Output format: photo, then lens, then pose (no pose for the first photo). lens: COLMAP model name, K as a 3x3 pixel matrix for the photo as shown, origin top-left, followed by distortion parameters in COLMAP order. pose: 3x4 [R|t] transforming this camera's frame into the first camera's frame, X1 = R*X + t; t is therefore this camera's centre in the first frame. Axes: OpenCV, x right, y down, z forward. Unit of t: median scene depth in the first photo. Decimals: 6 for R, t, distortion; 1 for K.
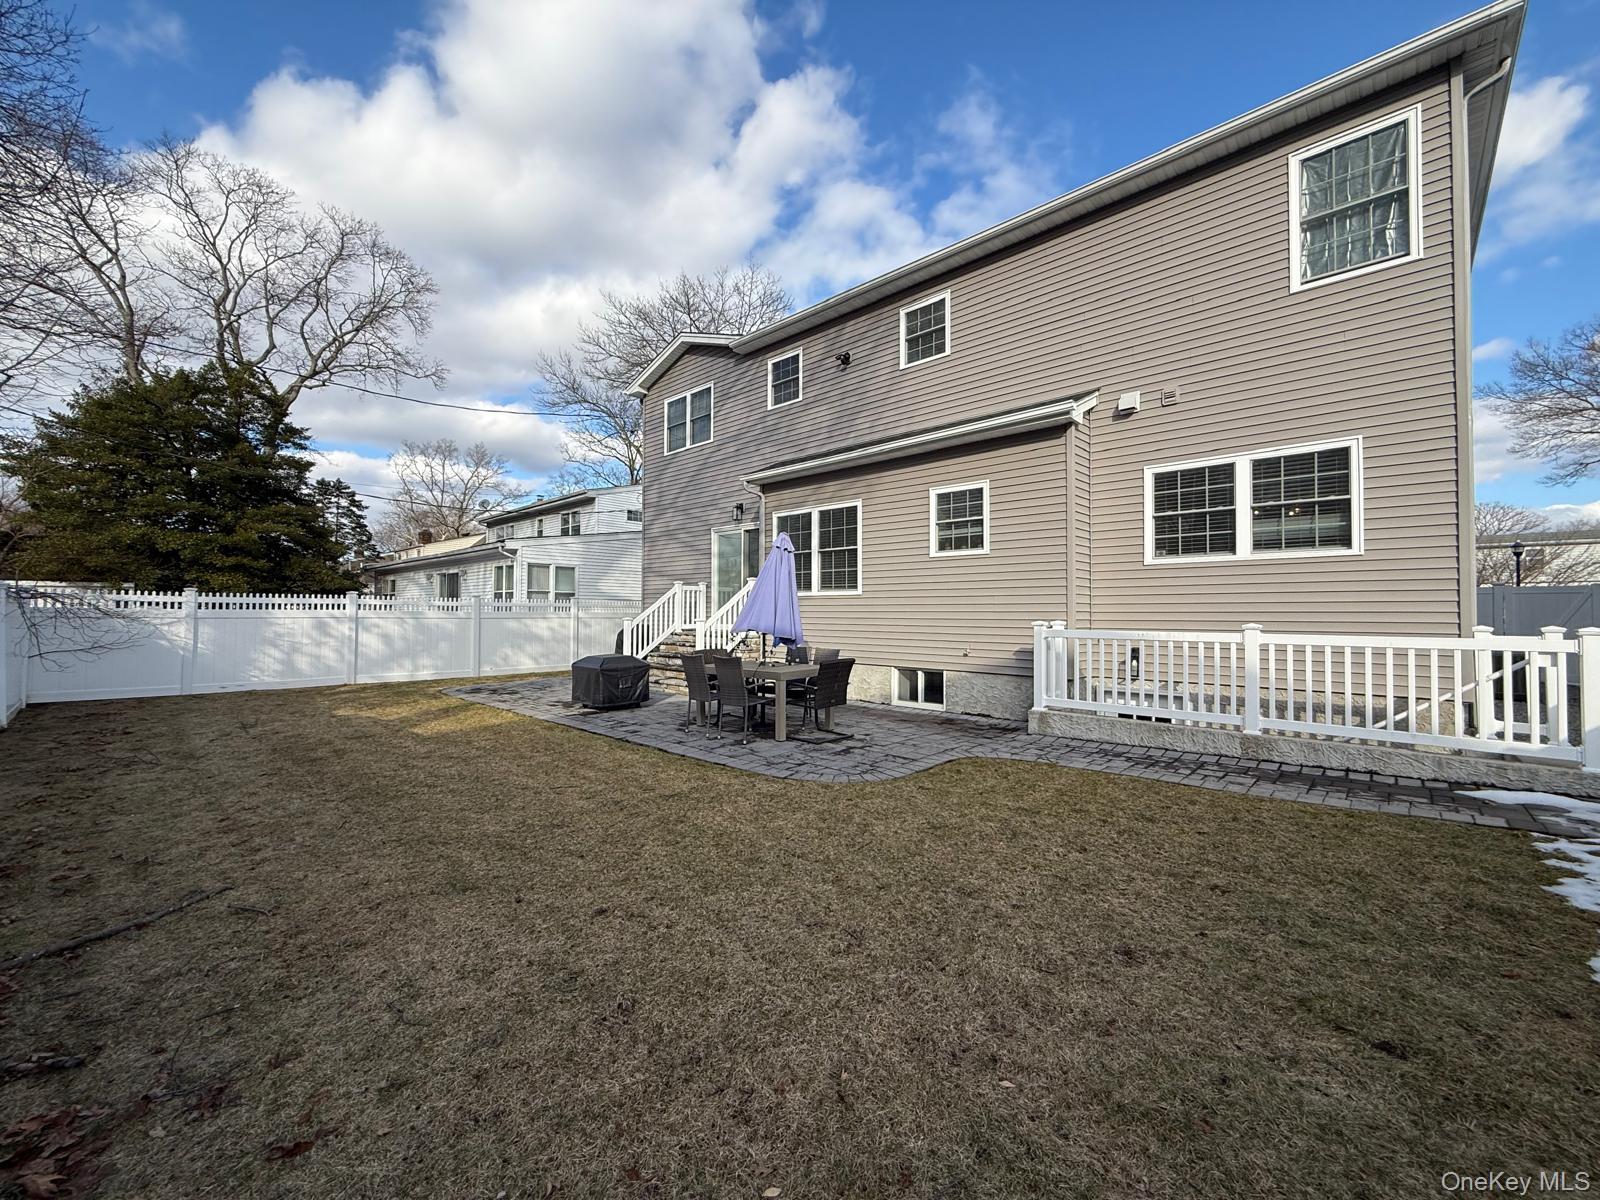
lens RADIAL K [[637.4, 0, 800.1], [0, 637.4, 599.5], [0, 0, 1]] dist [-0.000189, -0.000450]
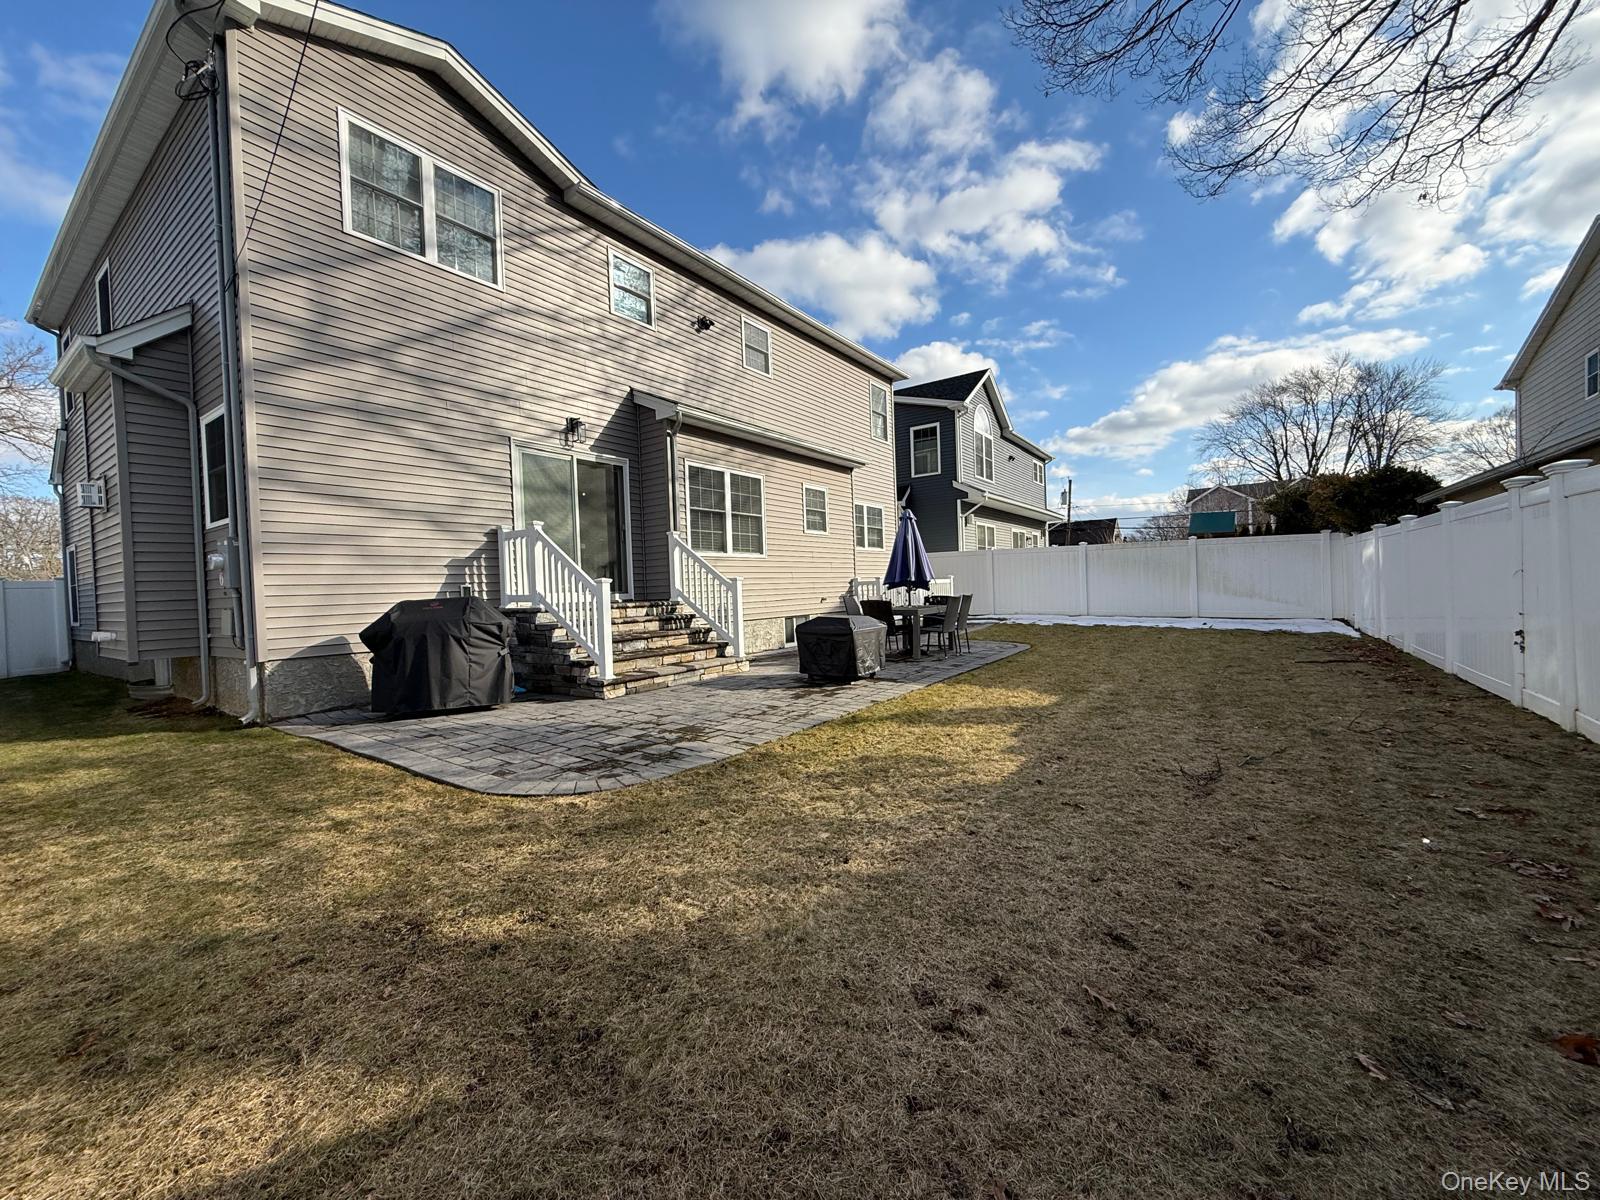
lens RADIAL K [[637.4, 0, 800.1], [0, 637.4, 601.2], [0, 0, 1]] dist [-0.000189, -0.000450]
pose [[-0.141934, -0.021437, 0.989644, -0.873786], [0.012044, 0.999654, 0.023381, 0.036072], [-0.989803, 0.015238, -0.141627, 0.916115]]
